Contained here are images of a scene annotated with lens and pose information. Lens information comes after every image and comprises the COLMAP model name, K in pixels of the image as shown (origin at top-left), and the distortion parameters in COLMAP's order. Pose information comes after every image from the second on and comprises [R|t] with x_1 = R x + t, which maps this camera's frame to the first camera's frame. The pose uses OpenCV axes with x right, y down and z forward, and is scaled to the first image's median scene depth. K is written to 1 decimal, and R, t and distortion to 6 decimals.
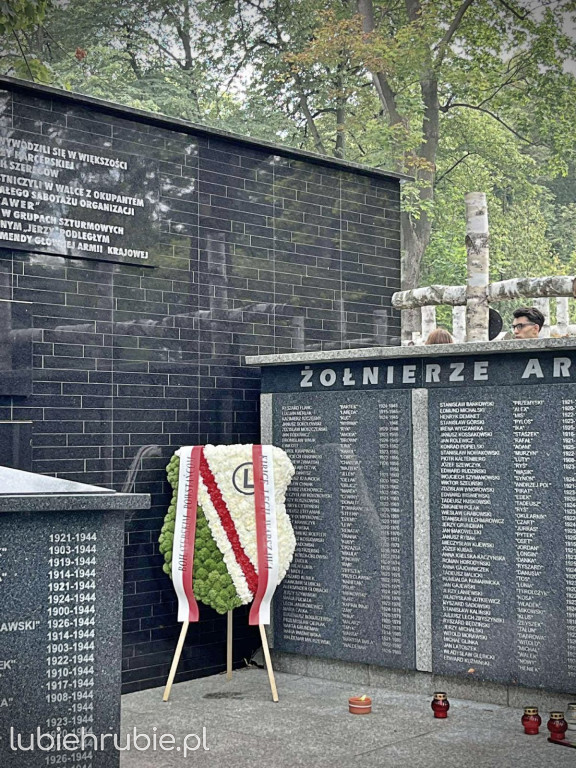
lens RADIAL K [[1270.6, 0, 288.0], [0, 1270.6, 384.0], [0, 0, 1]] dist [0.078819, 0.033287]
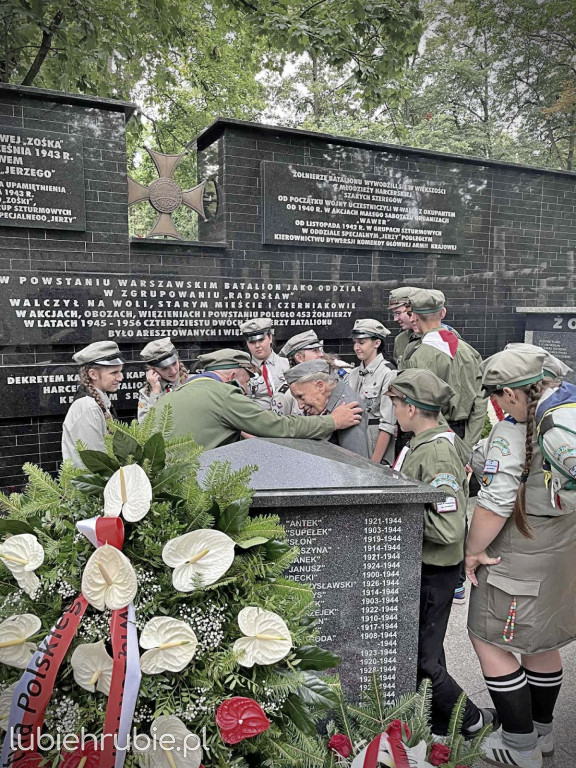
lens RADIAL K [[596.4, 0, 288.0], [0, 596.4, 384.0], [0, 0, 1]] dist [0.065742, -0.109607]
pose [[0.928853, 0.055934, -0.366202, -0.019775], [0.002709, 0.987483, 0.157701, -0.051026], [0.370439, -0.147473, 0.917075, 0.194422]]
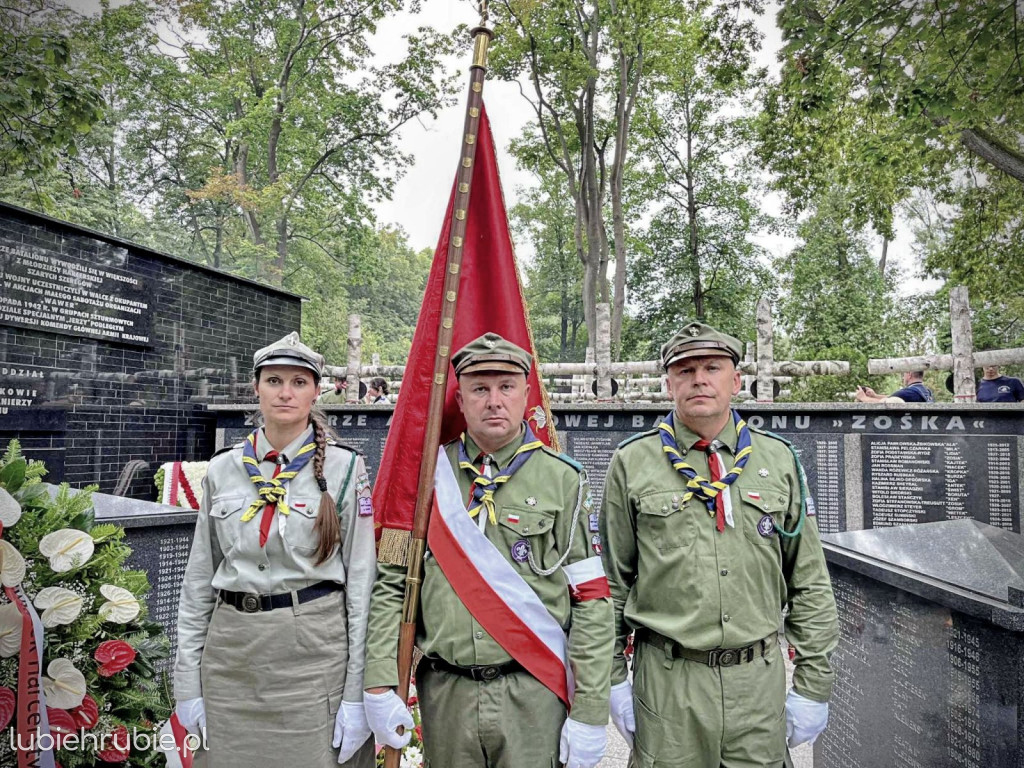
lens RADIAL K [[761.1, 0, 512.0], [0, 761.1, 384.0], [0, 0, 1]] dist [0.059606, -0.084132]
pose [[0.913130, 0.043732, 0.405317, -0.082600], [-0.031604, 0.998831, -0.036571, -0.026928], [-0.406442, 0.020585, 0.913445, -0.040396]]
